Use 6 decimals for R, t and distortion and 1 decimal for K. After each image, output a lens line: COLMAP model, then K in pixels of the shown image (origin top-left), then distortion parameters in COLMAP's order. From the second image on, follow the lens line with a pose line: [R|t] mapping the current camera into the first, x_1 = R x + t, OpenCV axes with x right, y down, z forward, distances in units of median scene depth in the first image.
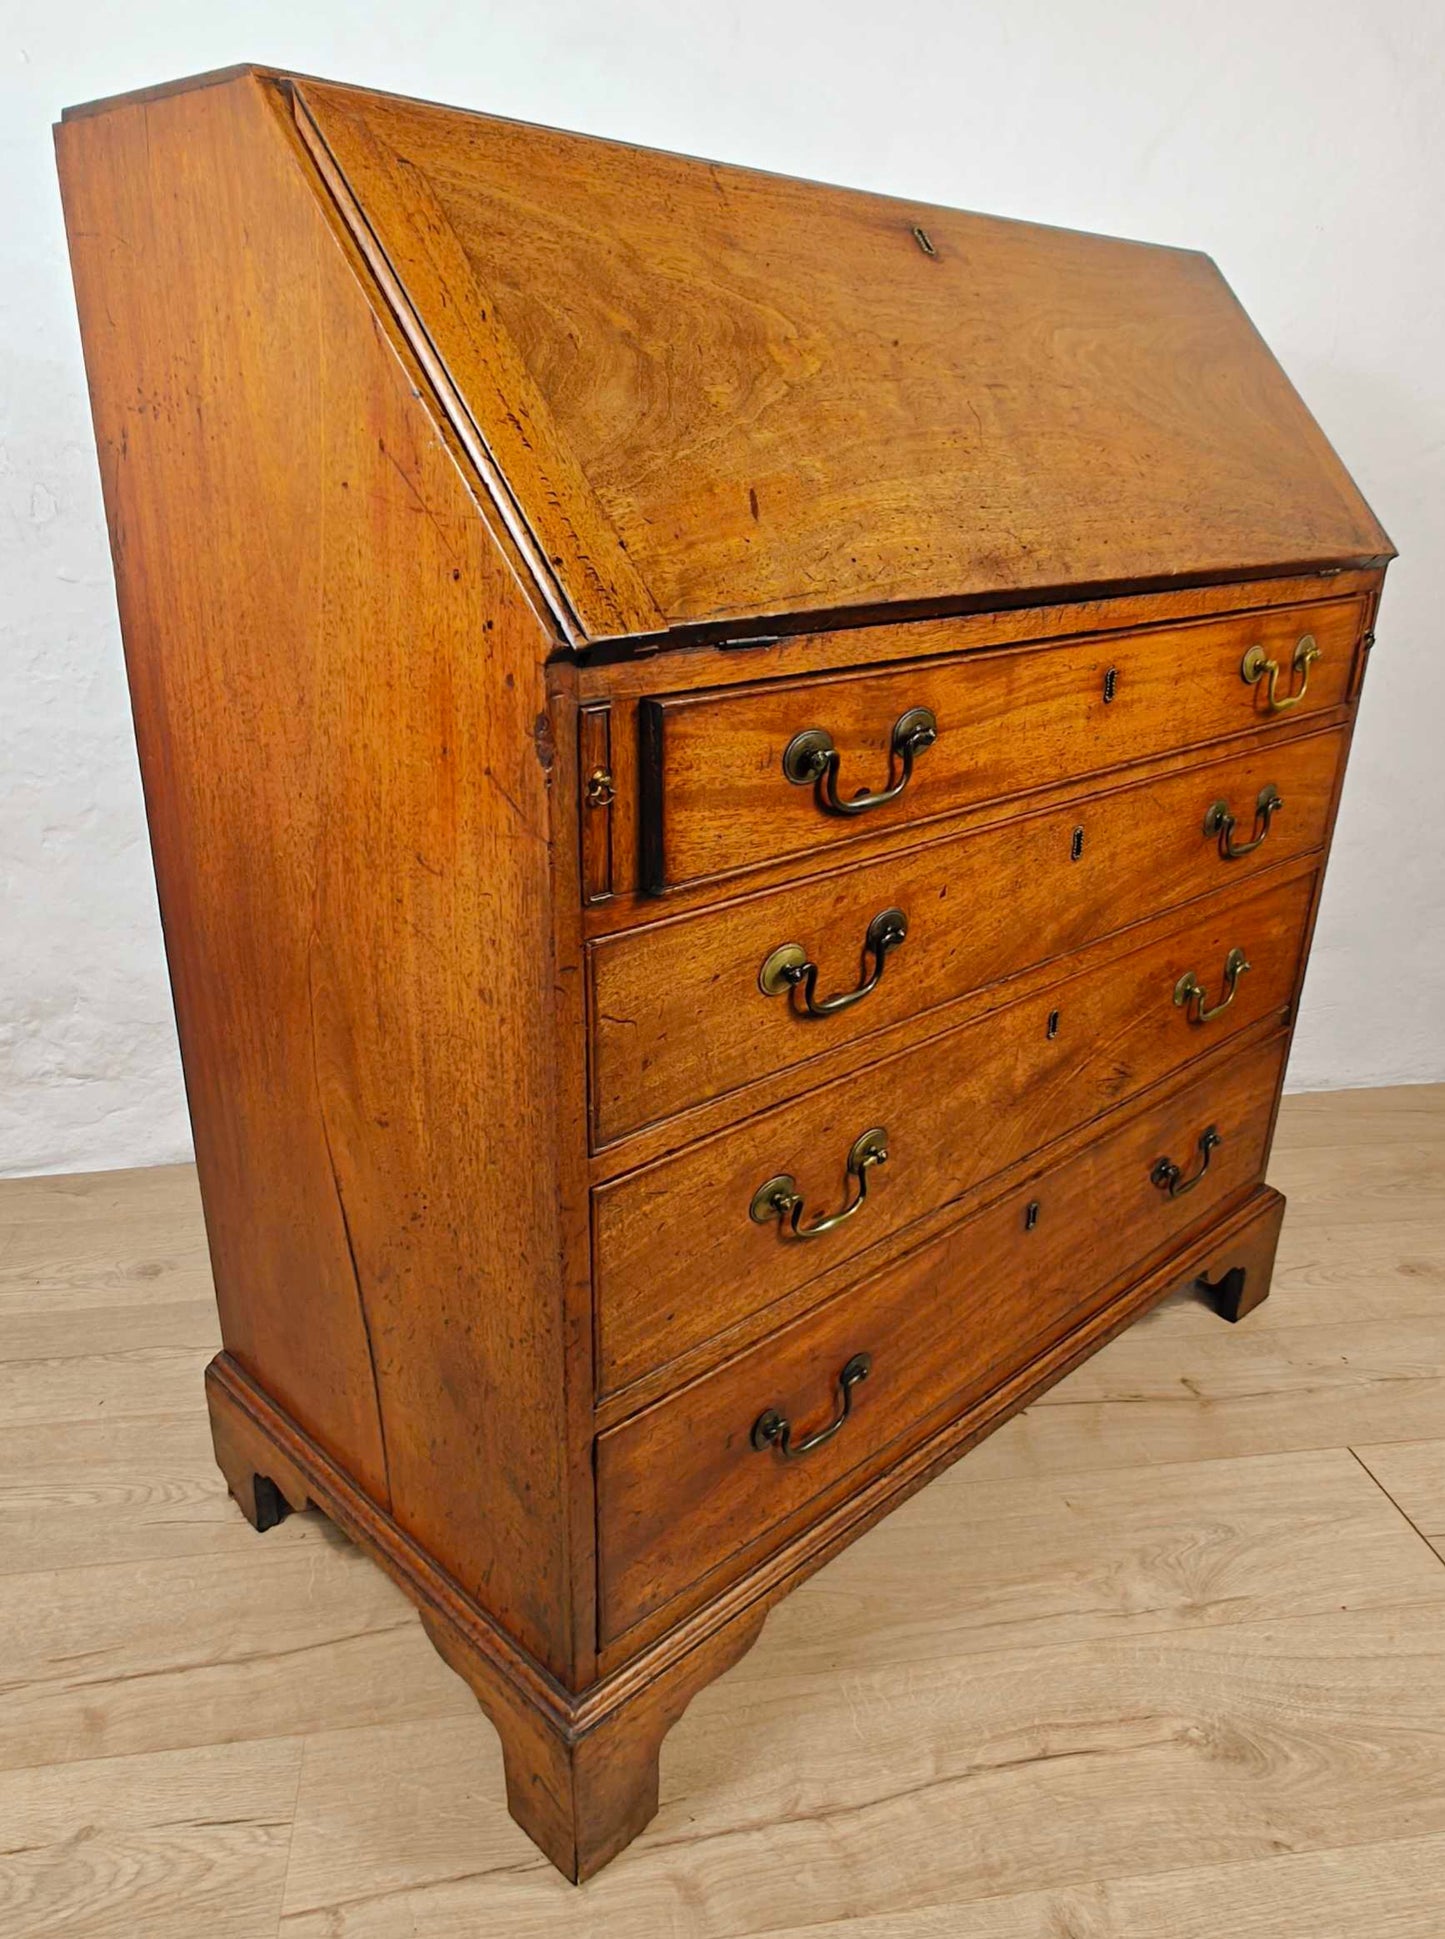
lens RADIAL K [[1424.4, 0, 755.0], [0, 1424.4, 1024.7], [0, 0, 1]] dist [-0.038369, 0.080913]
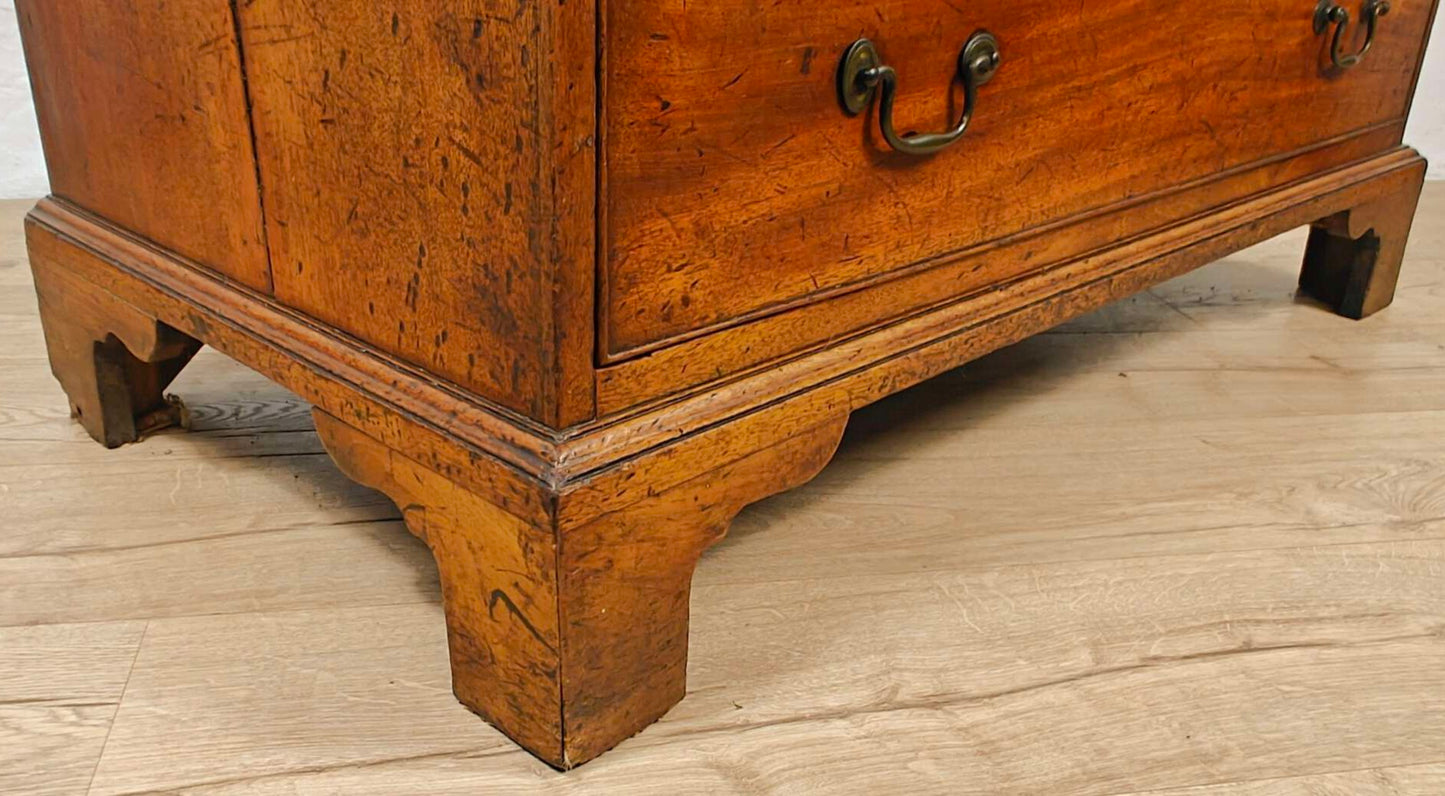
lens RADIAL K [[1323.3, 0, 719.0], [0, 1323.3, 509.8], [0, 0, 1]] dist [-0.084098, 0.181461]
pose [[0.999810, -0.001990, 0.019414, -0.065076], [0.000986, 0.998669, 0.051576, 0.443432], [-0.019491, -0.051547, 0.998480, 0.407098]]
